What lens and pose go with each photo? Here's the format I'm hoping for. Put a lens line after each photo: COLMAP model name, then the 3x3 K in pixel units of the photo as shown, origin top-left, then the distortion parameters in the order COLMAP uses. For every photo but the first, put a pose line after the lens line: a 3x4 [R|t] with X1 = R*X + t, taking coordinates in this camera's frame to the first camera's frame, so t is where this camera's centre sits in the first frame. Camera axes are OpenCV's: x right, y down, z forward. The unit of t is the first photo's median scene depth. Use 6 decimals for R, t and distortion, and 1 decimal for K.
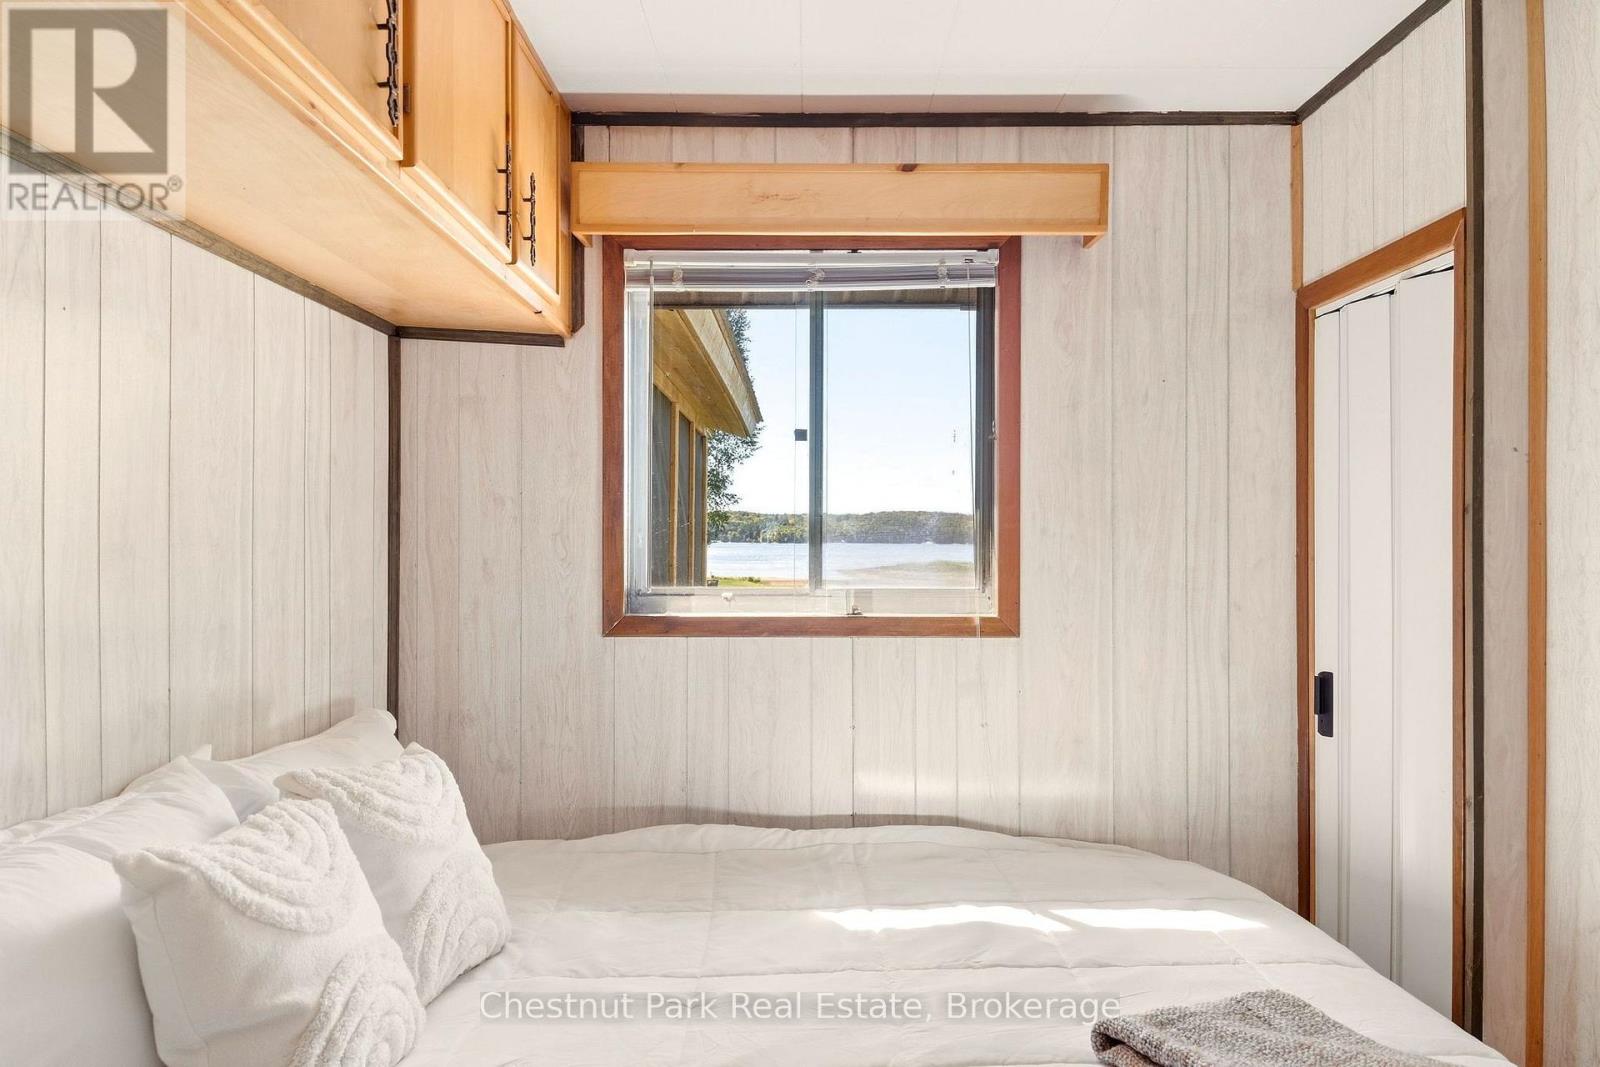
lens RADIAL K [[948.7, 0, 800.0], [0, 948.7, 533.5], [0, 0, 1]] dist [0.006529, 0.000071]
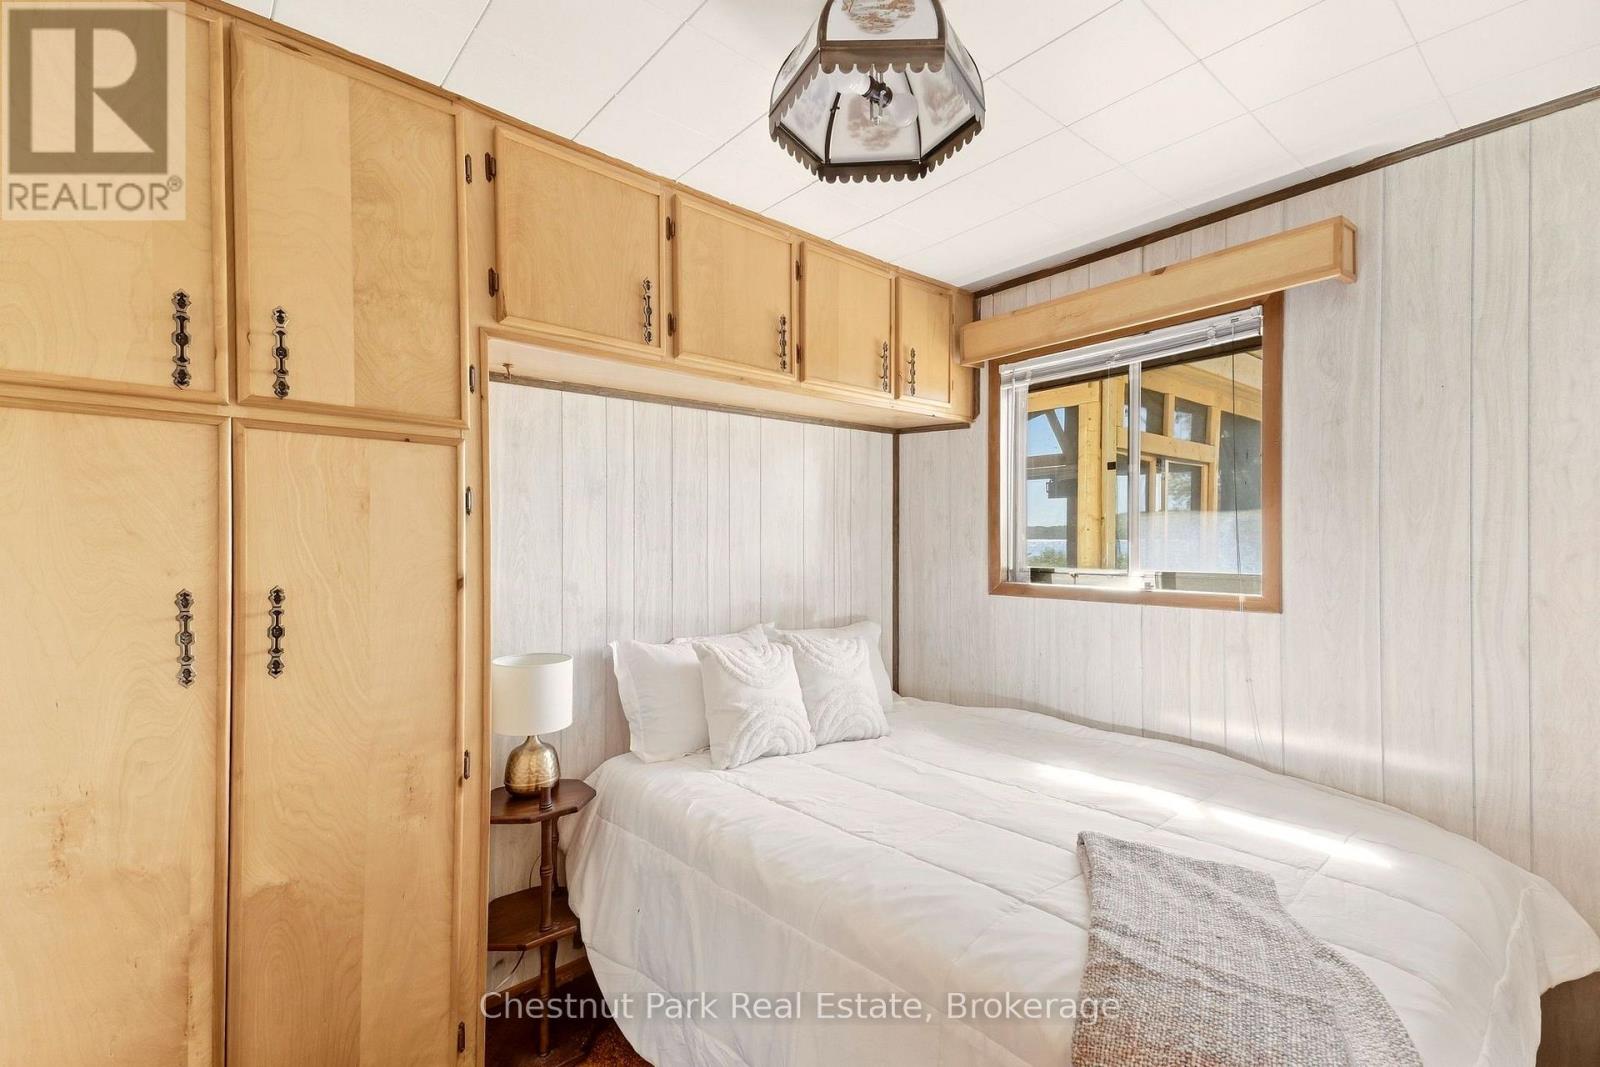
lens RADIAL K [[706.0, 0, 800.6], [0, 706.0, 538.3], [0, 0, 1]] dist [0.082254, -0.032137]
pose [[0.657277, -0.006634, -0.753620, 0.536524], [0.010090, 0.999949, -0.000003, 0.003795], [0.753582, -0.007602, 0.657310, -0.099875]]
